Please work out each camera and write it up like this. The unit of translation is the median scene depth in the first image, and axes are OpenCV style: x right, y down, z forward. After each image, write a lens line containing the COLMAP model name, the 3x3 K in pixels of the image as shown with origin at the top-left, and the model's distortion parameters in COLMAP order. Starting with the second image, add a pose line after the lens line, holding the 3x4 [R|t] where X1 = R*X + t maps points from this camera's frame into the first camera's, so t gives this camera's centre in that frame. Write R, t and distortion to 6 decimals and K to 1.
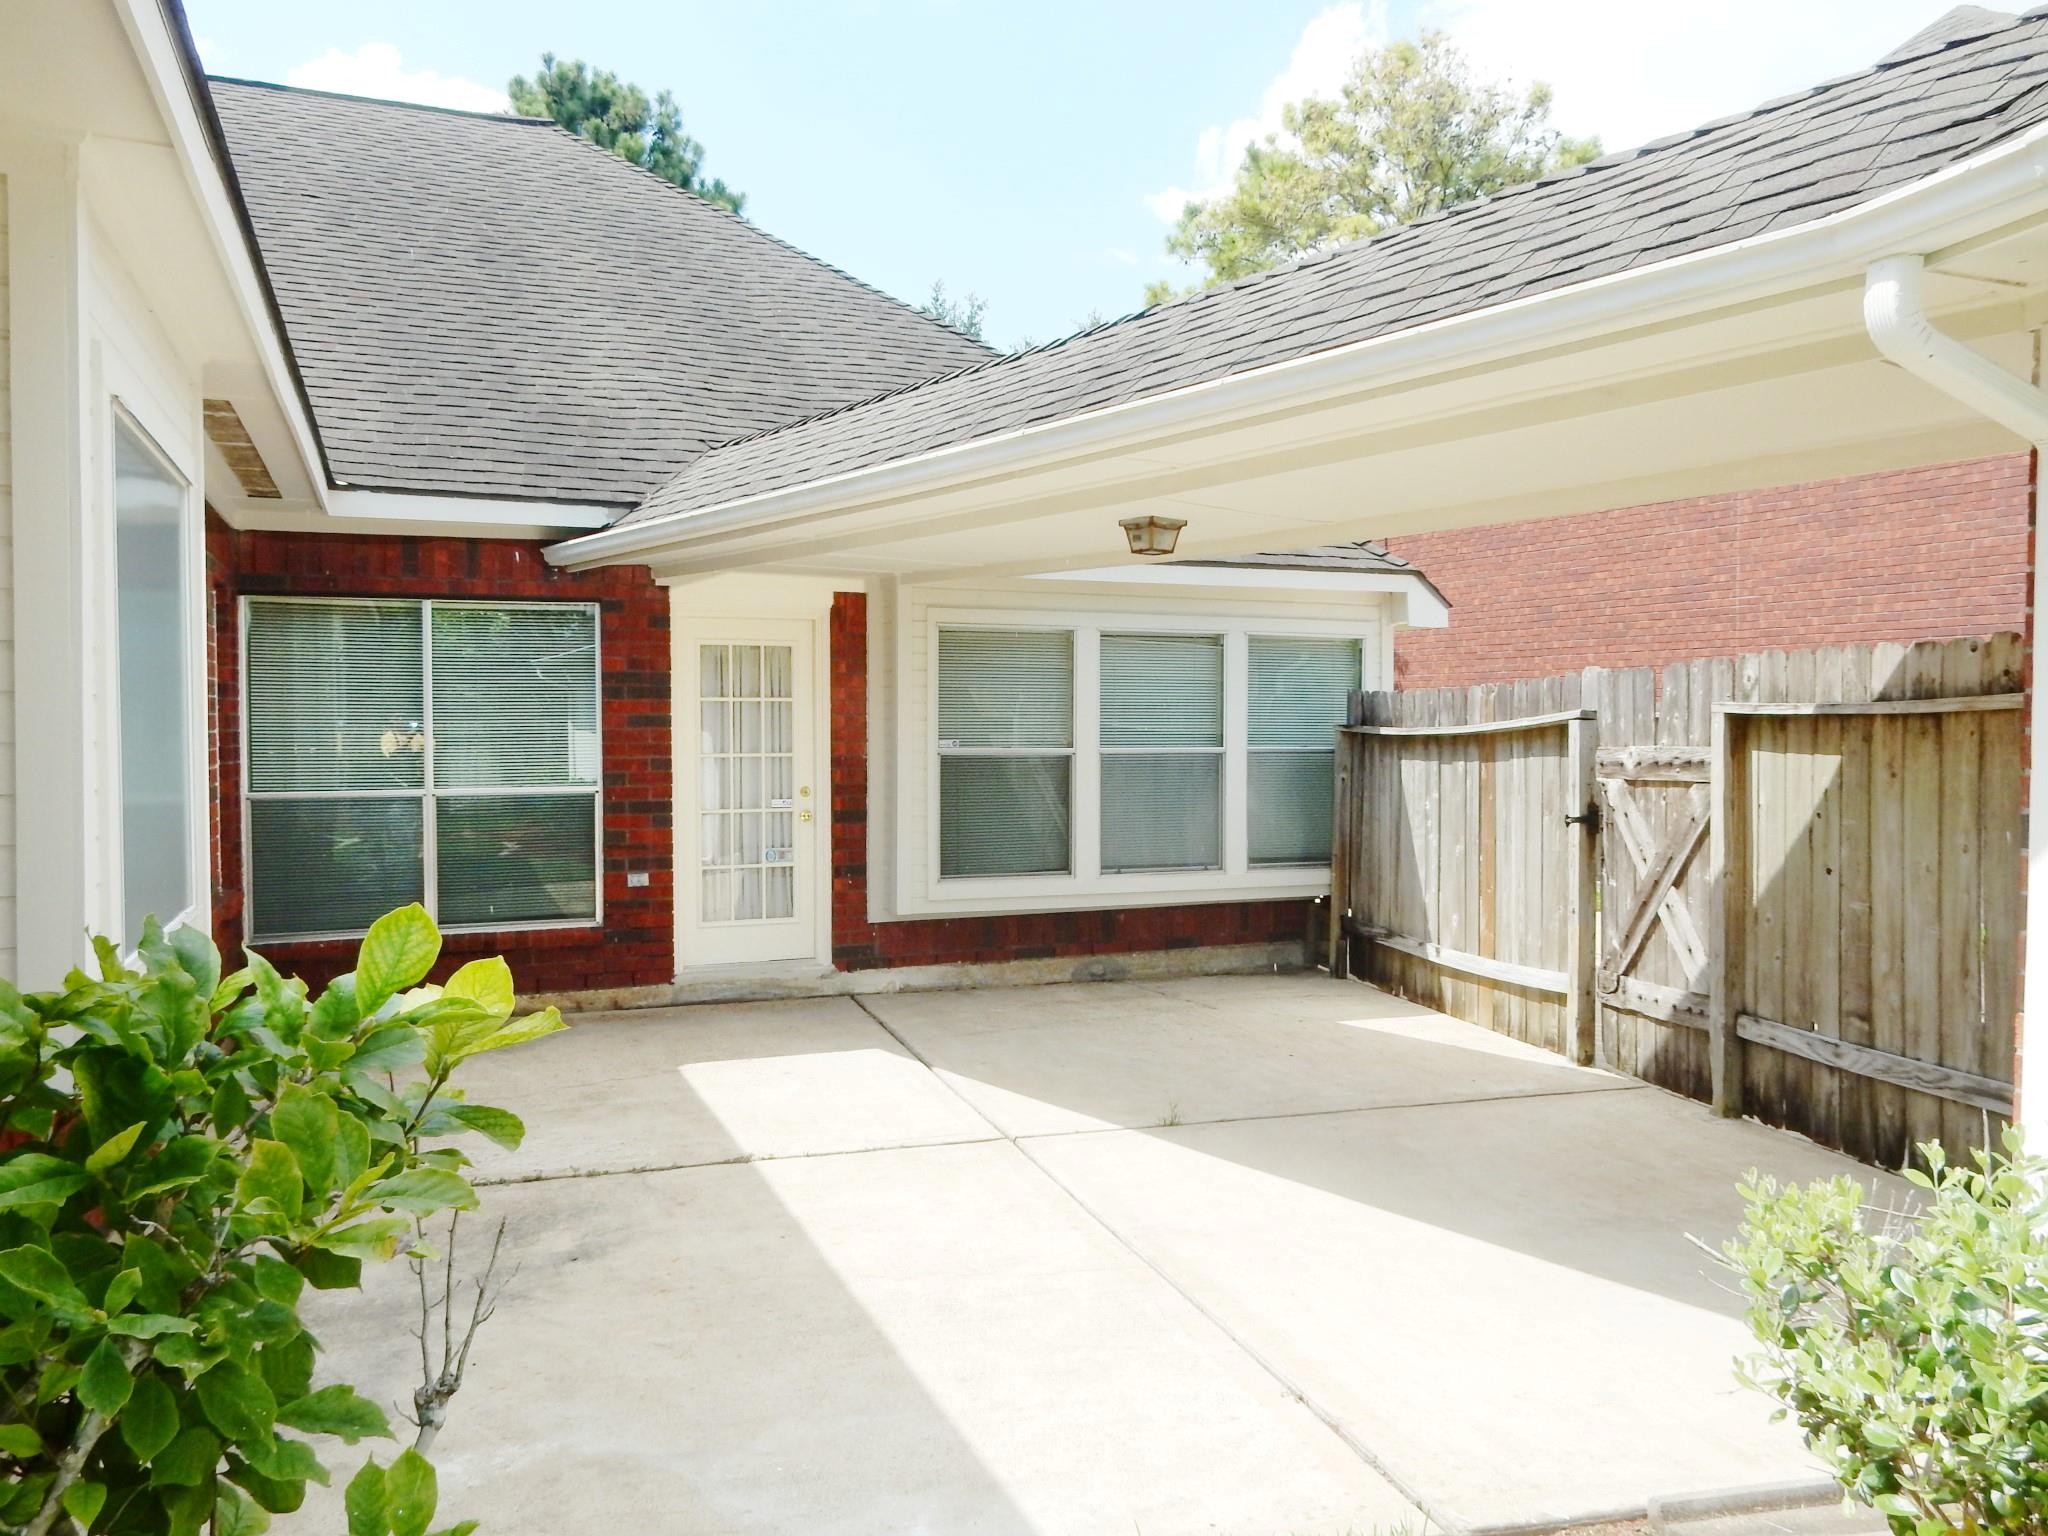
lens RADIAL K [[1528.0, 0, 1022.6], [0, 1528.0, 764.7], [0, 0, 1]] dist [-0.013611, 0.002016]
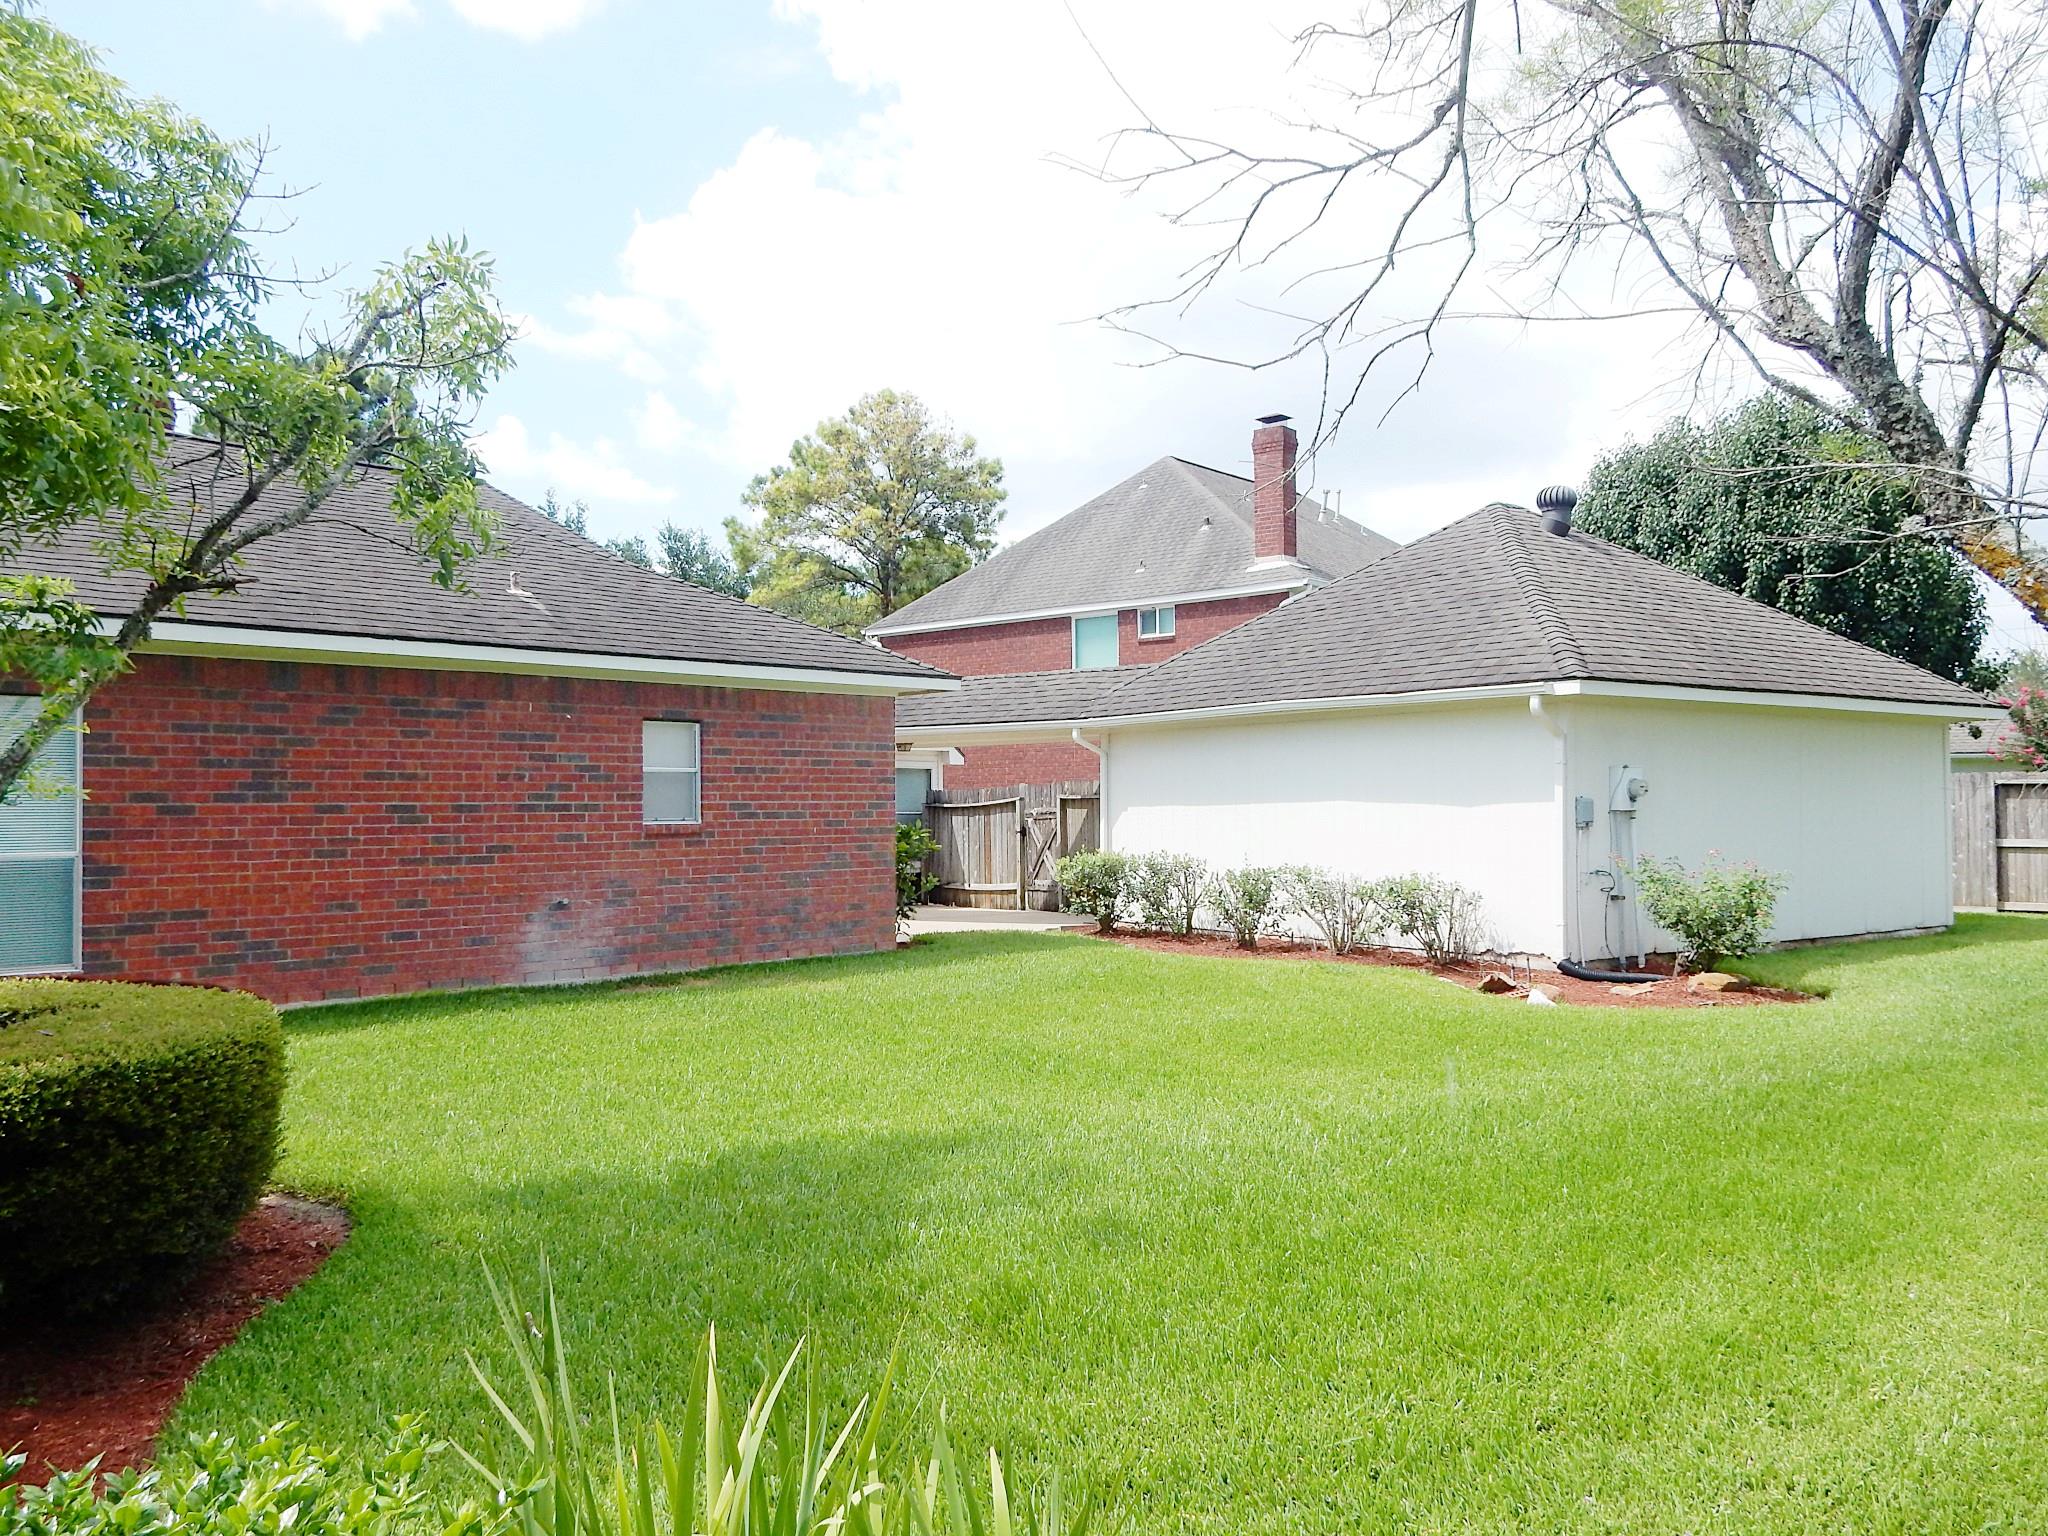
lens RADIAL K [[1528.0, 0, 1023.9], [0, 1528.0, 768.3], [0, 0, 1]] dist [-0.013611, 0.002016]
pose [[0.925511, 0.000410, 0.378720, -0.688751], [0.019557, 0.998613, -0.048874, 0.049044], [-0.378215, 0.052640, 0.924220, -1.614612]]
